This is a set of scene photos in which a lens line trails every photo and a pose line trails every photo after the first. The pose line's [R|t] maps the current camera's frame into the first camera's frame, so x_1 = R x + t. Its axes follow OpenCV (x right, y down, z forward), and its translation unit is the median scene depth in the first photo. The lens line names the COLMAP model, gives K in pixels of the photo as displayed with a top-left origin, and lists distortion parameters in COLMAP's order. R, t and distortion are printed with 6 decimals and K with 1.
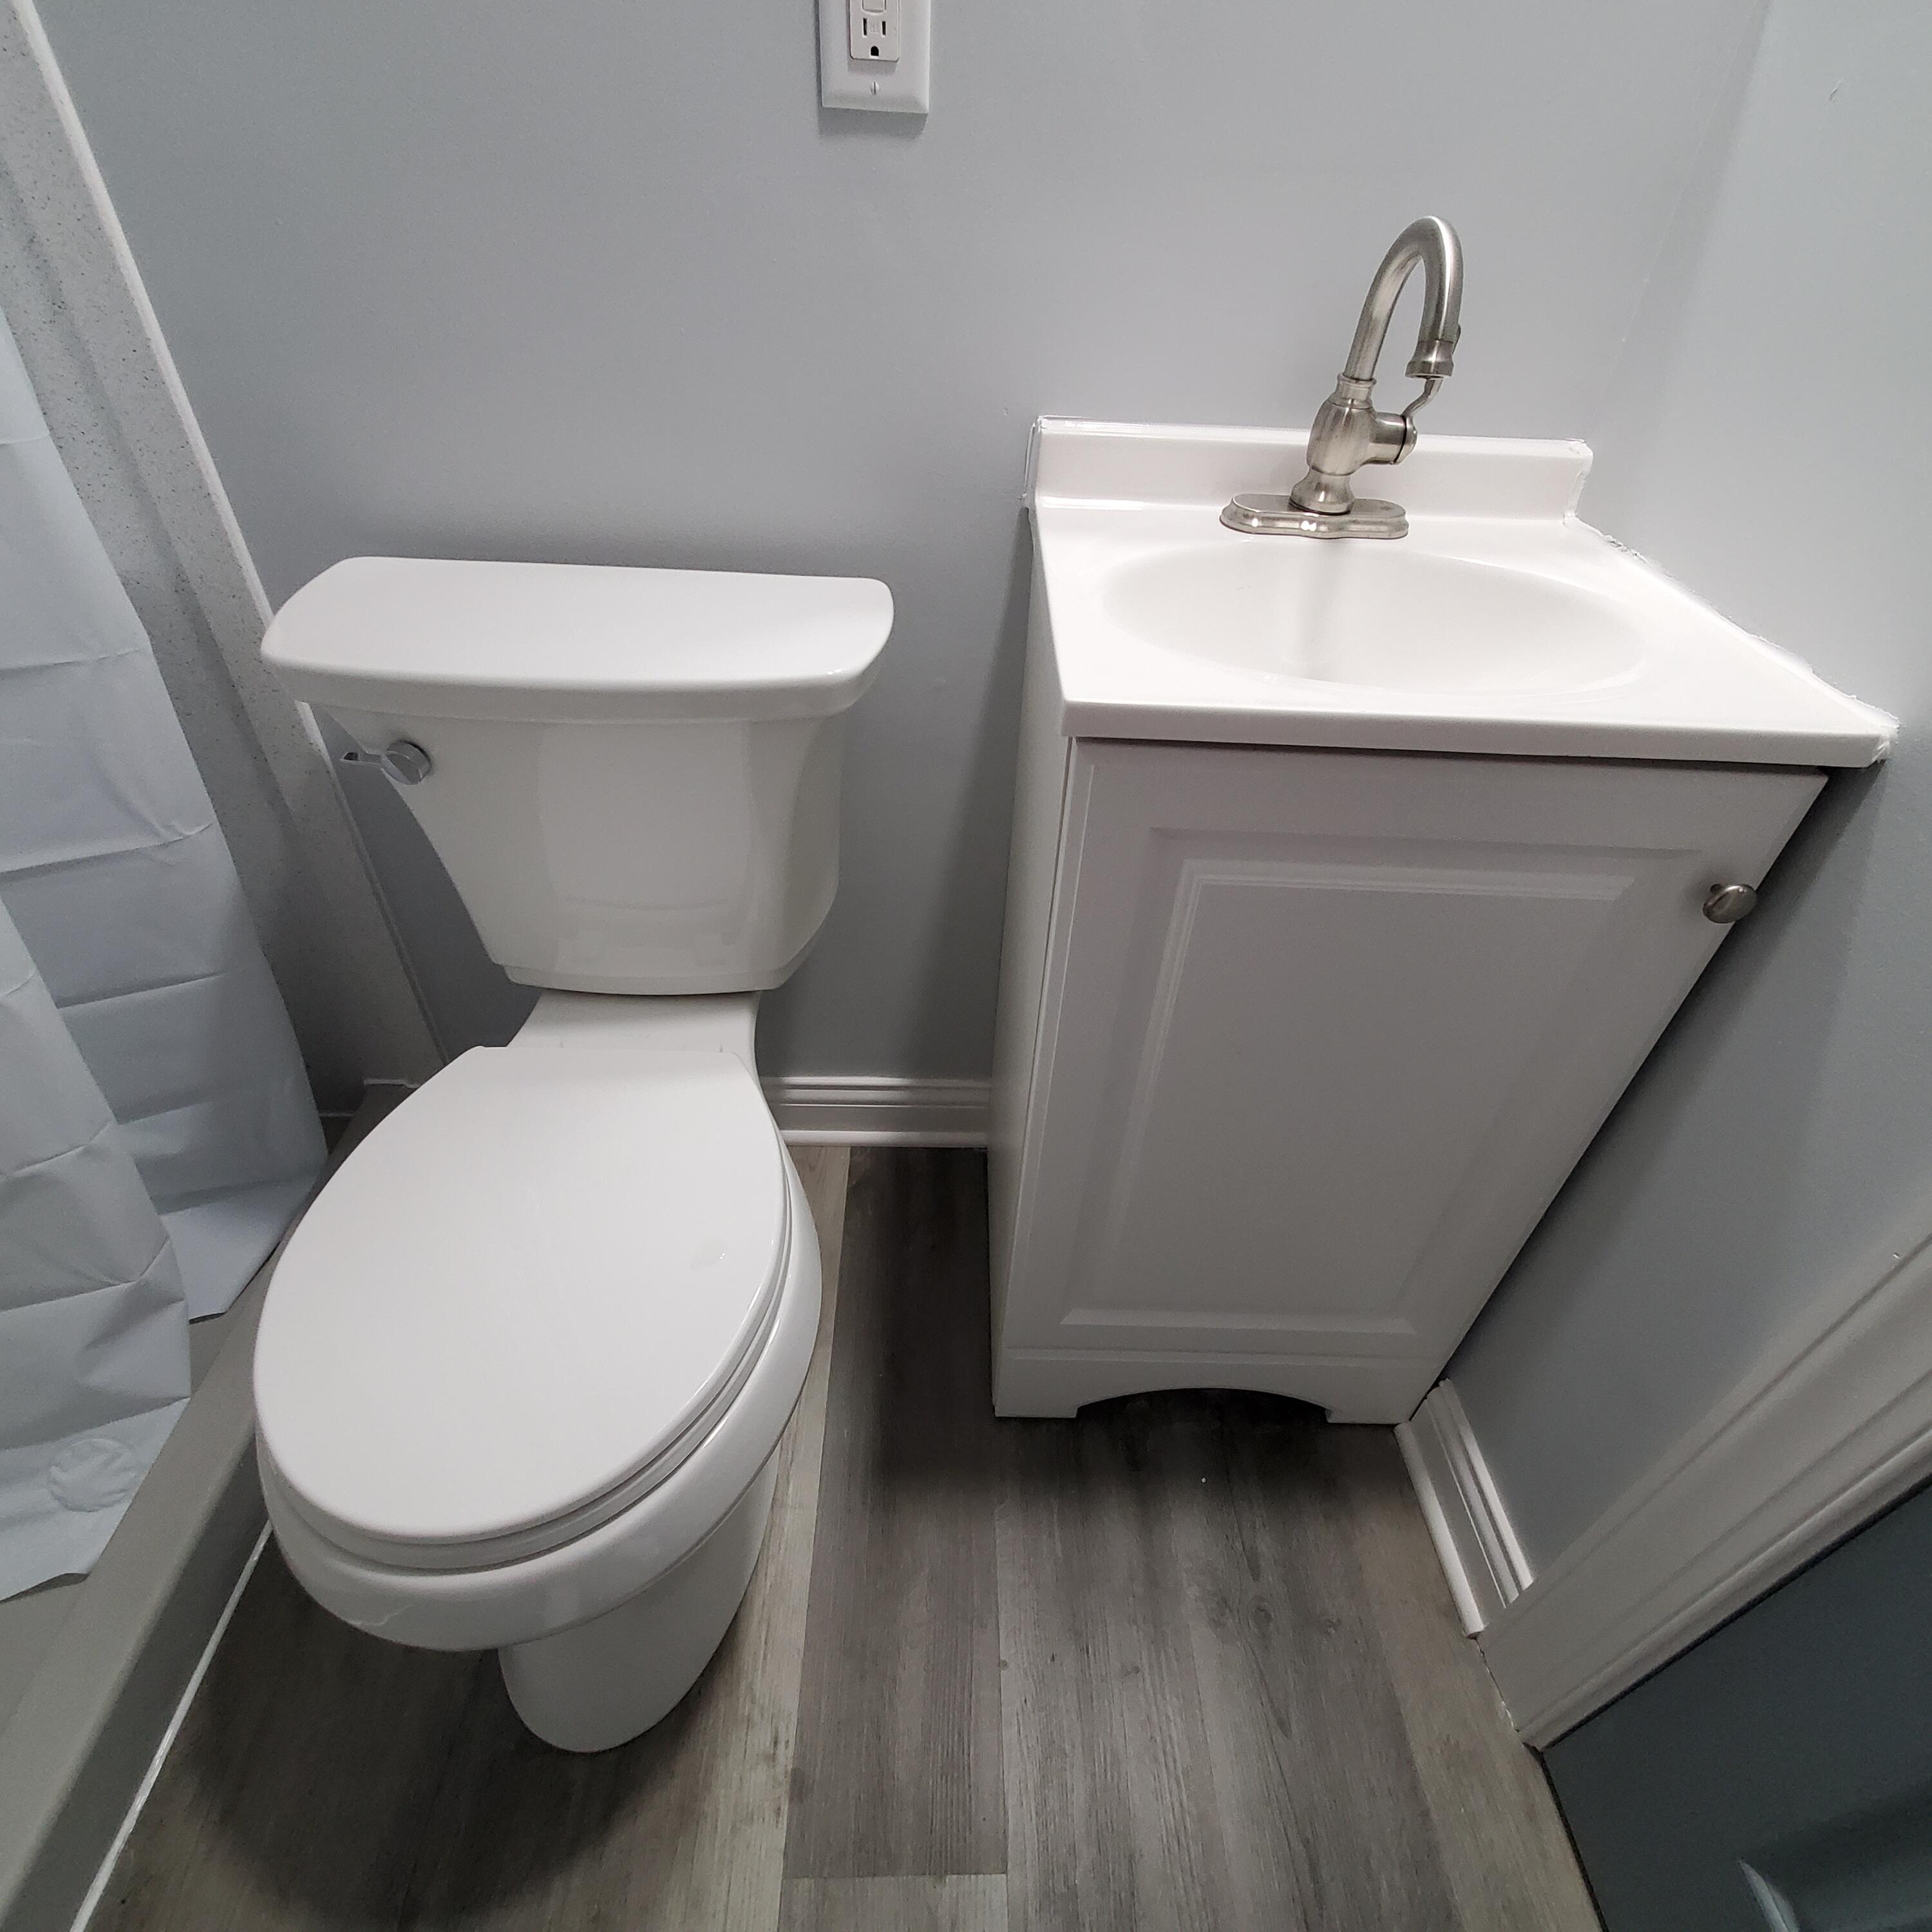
lens RADIAL K [[1012.6, 0, 973.5], [0, 1012.6, 969.6], [0, 0, 1]] dist [0.004840, -0.001898]
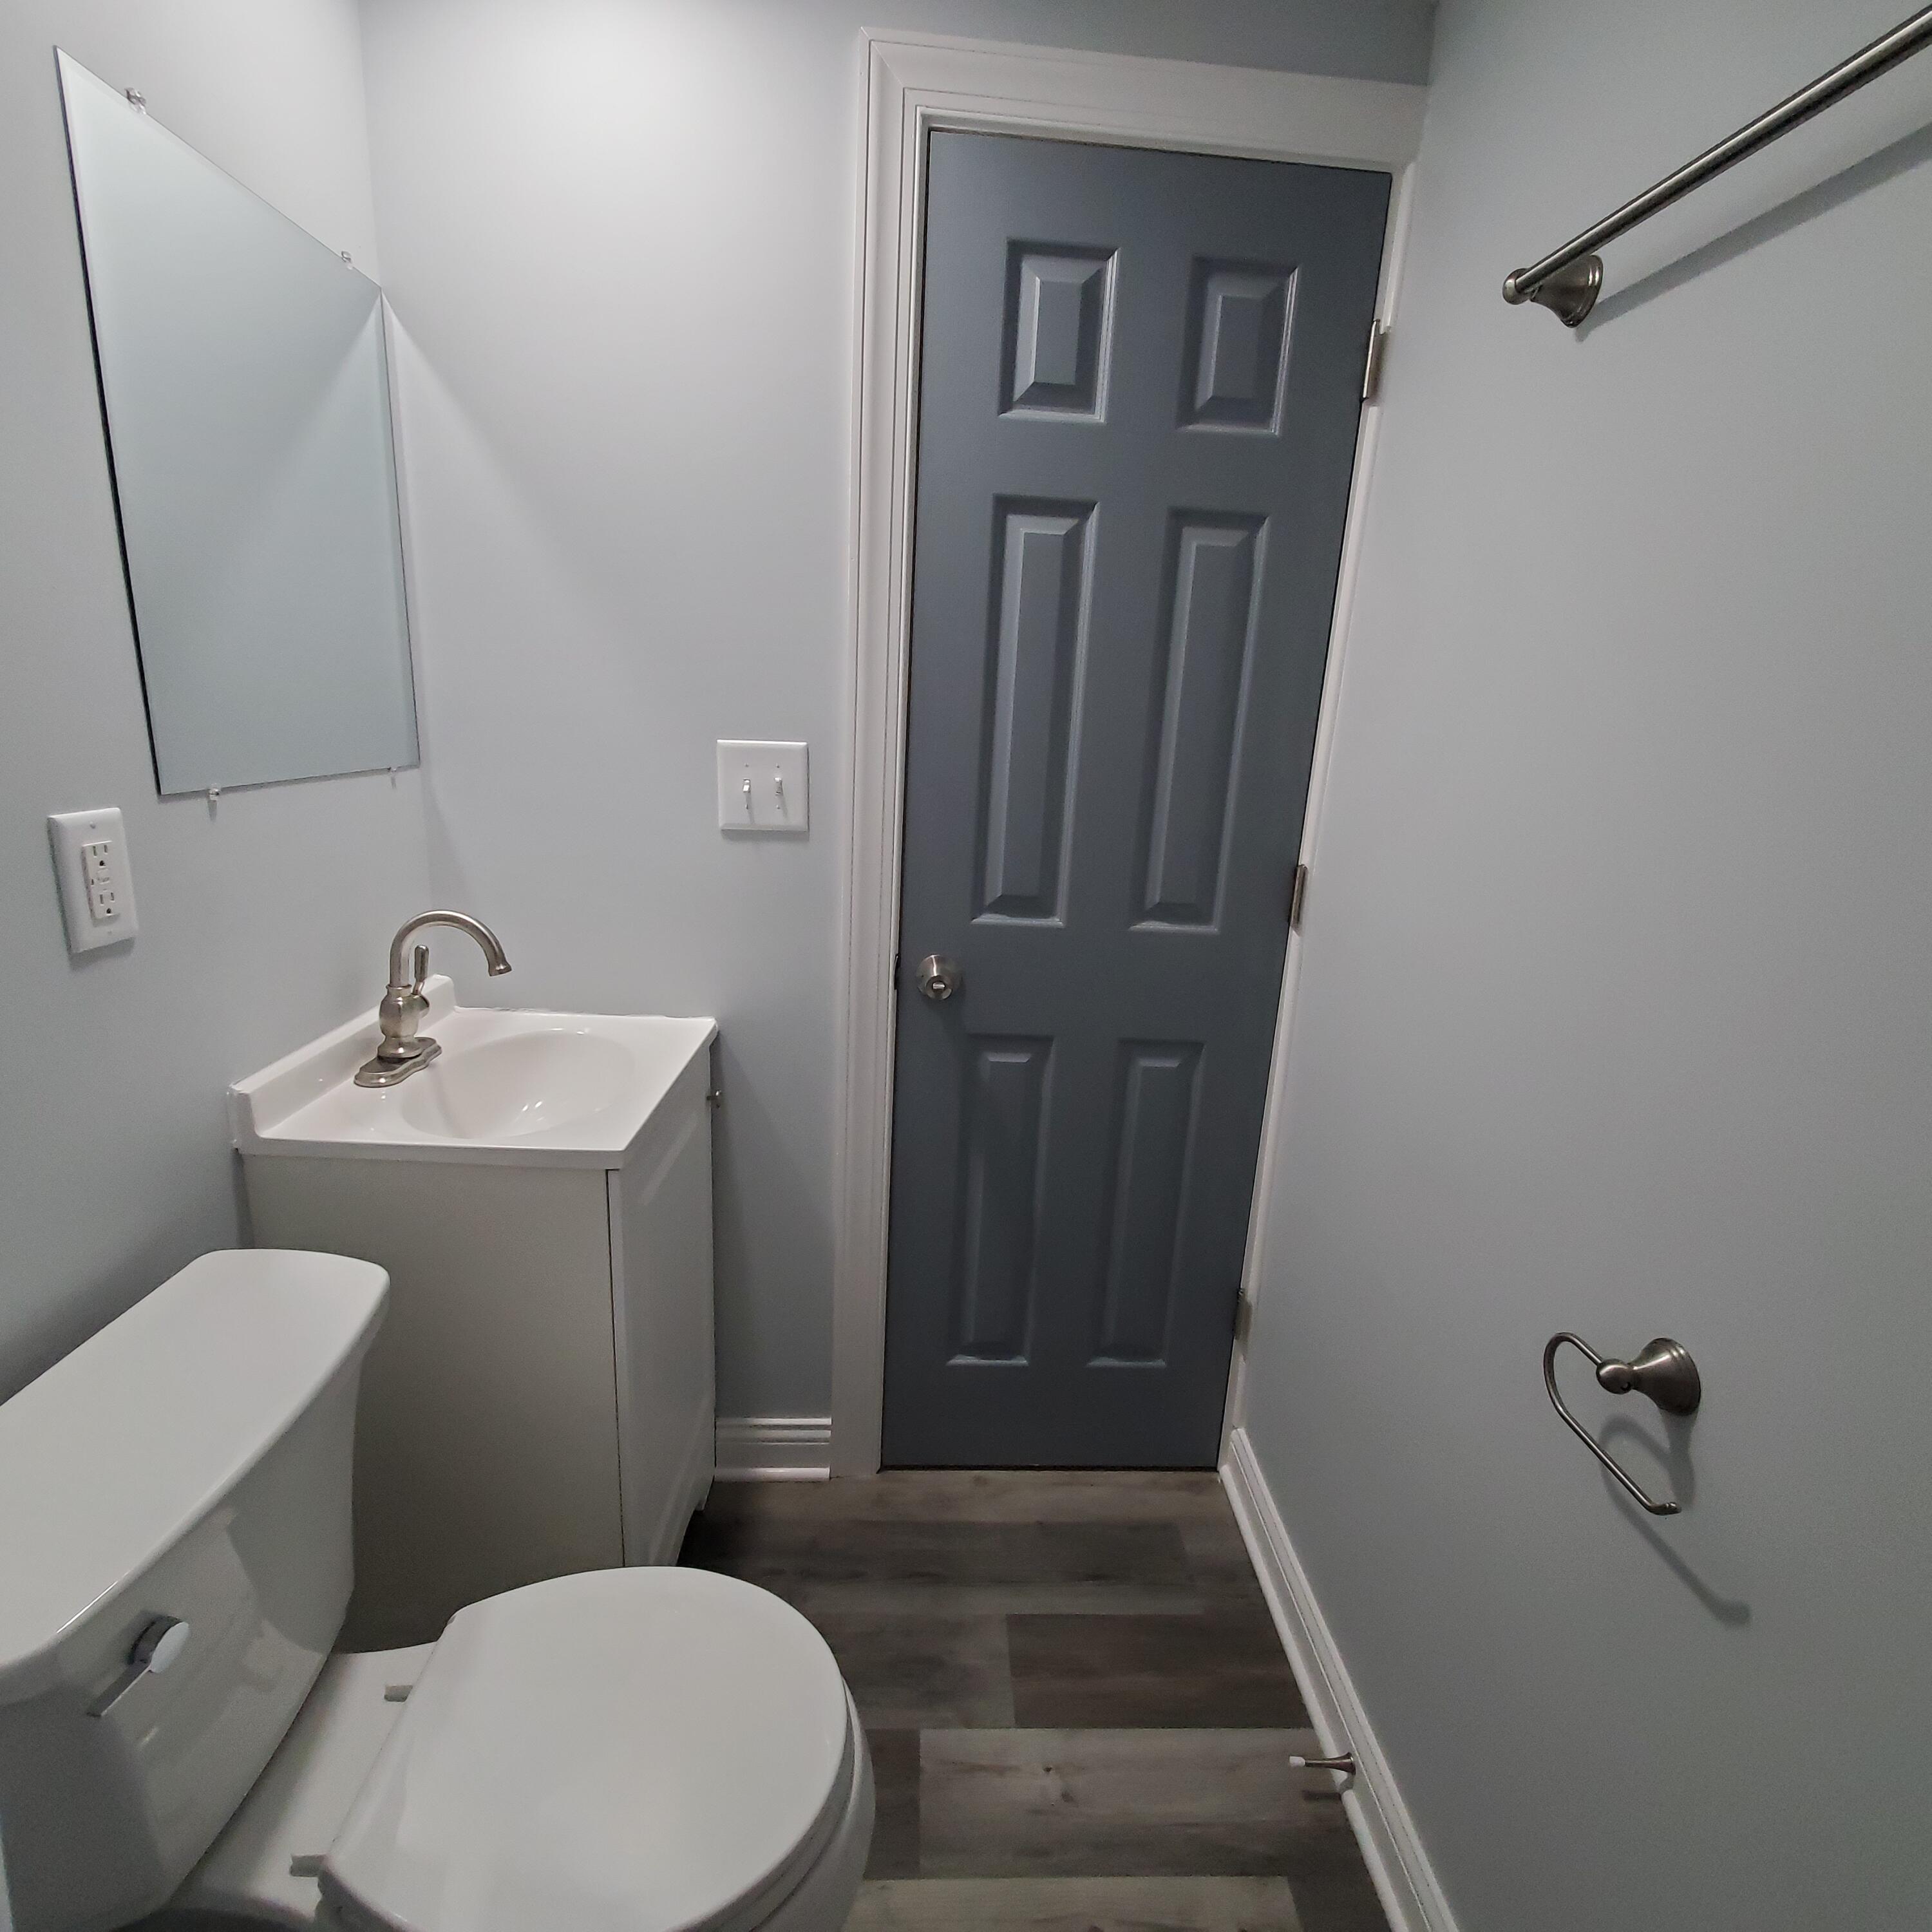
lens RADIAL K [[1012.6, 0, 973.5], [0, 1012.6, 969.6], [0, 0, 1]] dist [0.004840, -0.001898]
pose [[-0.036526, -0.296368, 0.954375, -1.218746], [0.591422, 0.763398, 0.259698, -0.455984], [-0.805535, 0.573924, 0.147394, -0.041653]]
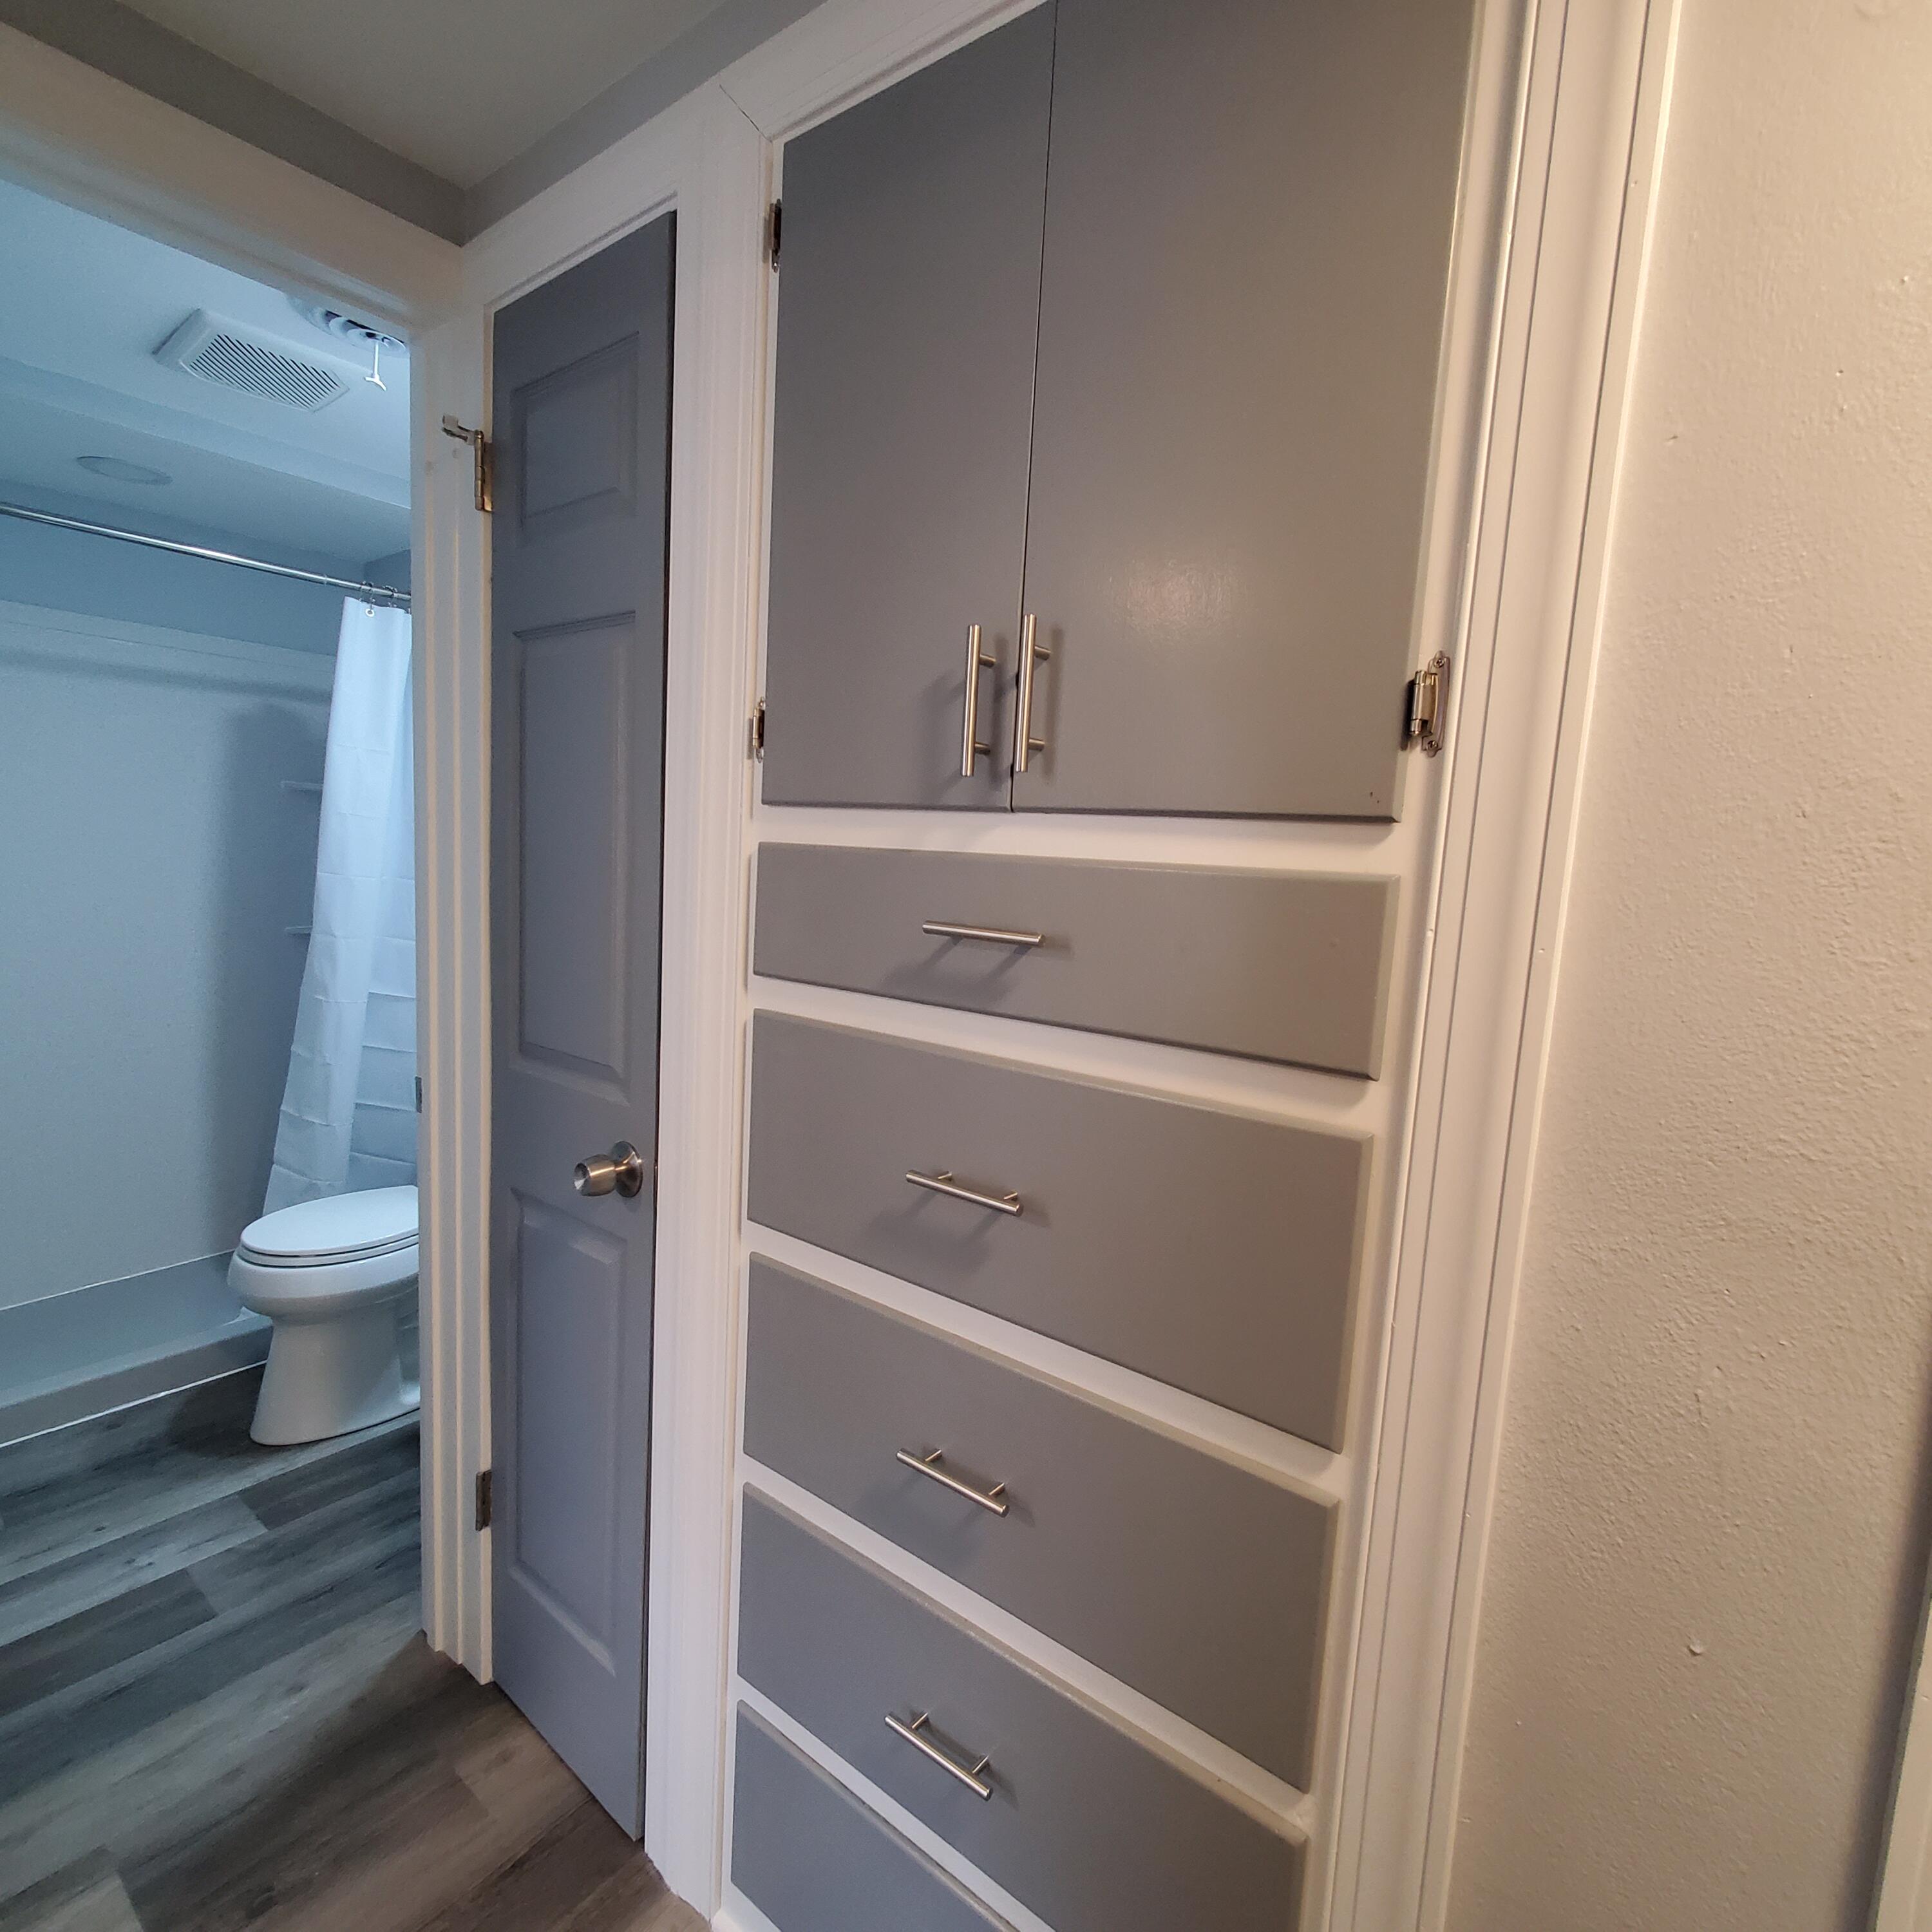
lens RADIAL K [[1012.6, 0, 973.5], [0, 1012.6, 969.6], [0, 0, 1]] dist [0.004840, -0.001898]
pose [[0.784836, 0.065384, -0.616245, 2.706516], [-0.409160, 0.801526, -0.436055, 0.200022], [0.465425, 0.594375, 0.655819, -0.572990]]
